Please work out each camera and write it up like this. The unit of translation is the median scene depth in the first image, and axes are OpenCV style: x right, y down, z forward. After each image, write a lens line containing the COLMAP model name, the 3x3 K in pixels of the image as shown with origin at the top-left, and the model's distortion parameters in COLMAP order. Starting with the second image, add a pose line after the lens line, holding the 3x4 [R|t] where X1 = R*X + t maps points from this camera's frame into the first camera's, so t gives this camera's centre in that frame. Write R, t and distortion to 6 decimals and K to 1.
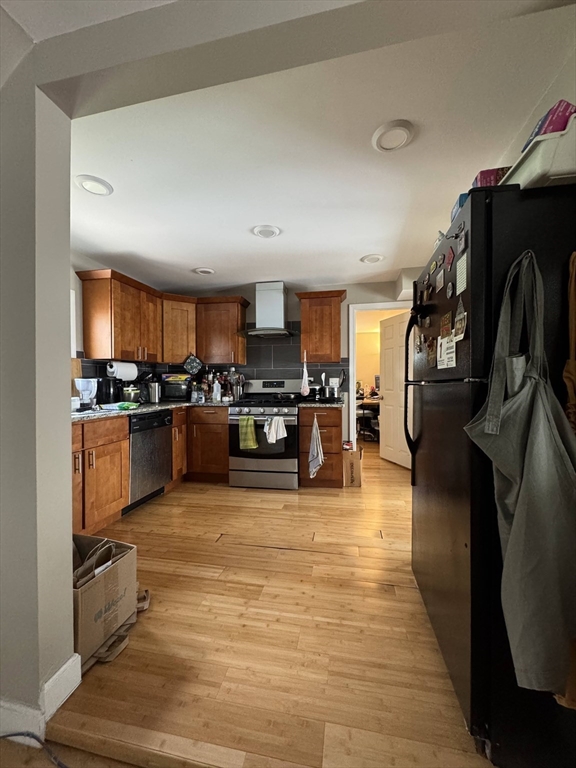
lens RADIAL K [[306.1, 0, 287.9], [0, 306.1, 385.0], [0, 0, 1]] dist [-0.004045, 0.000654]
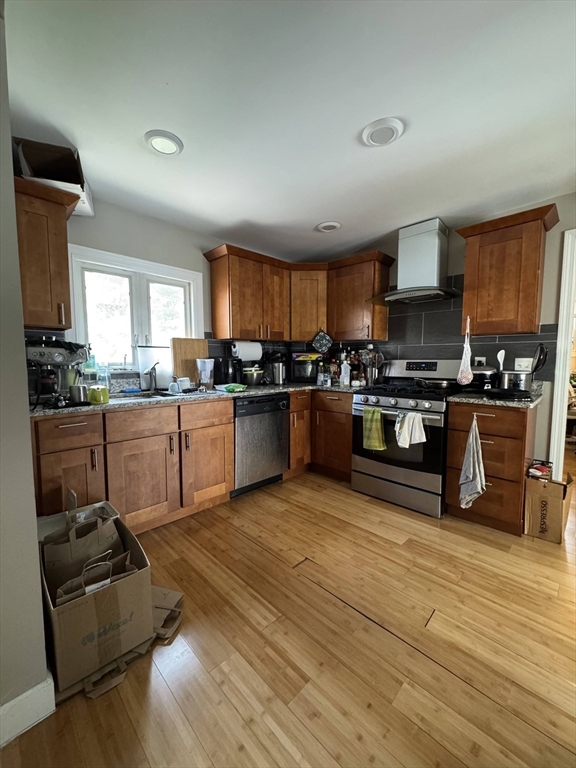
lens RADIAL K [[306.1, 0, 287.8], [0, 306.1, 384.1], [0, 0, 1]] dist [-0.004045, 0.000654]
pose [[0.833047, 0.050420, -0.550899, 0.117968], [-0.010451, 0.997095, 0.075453, -0.014618], [0.553103, -0.057098, 0.831154, 0.258689]]
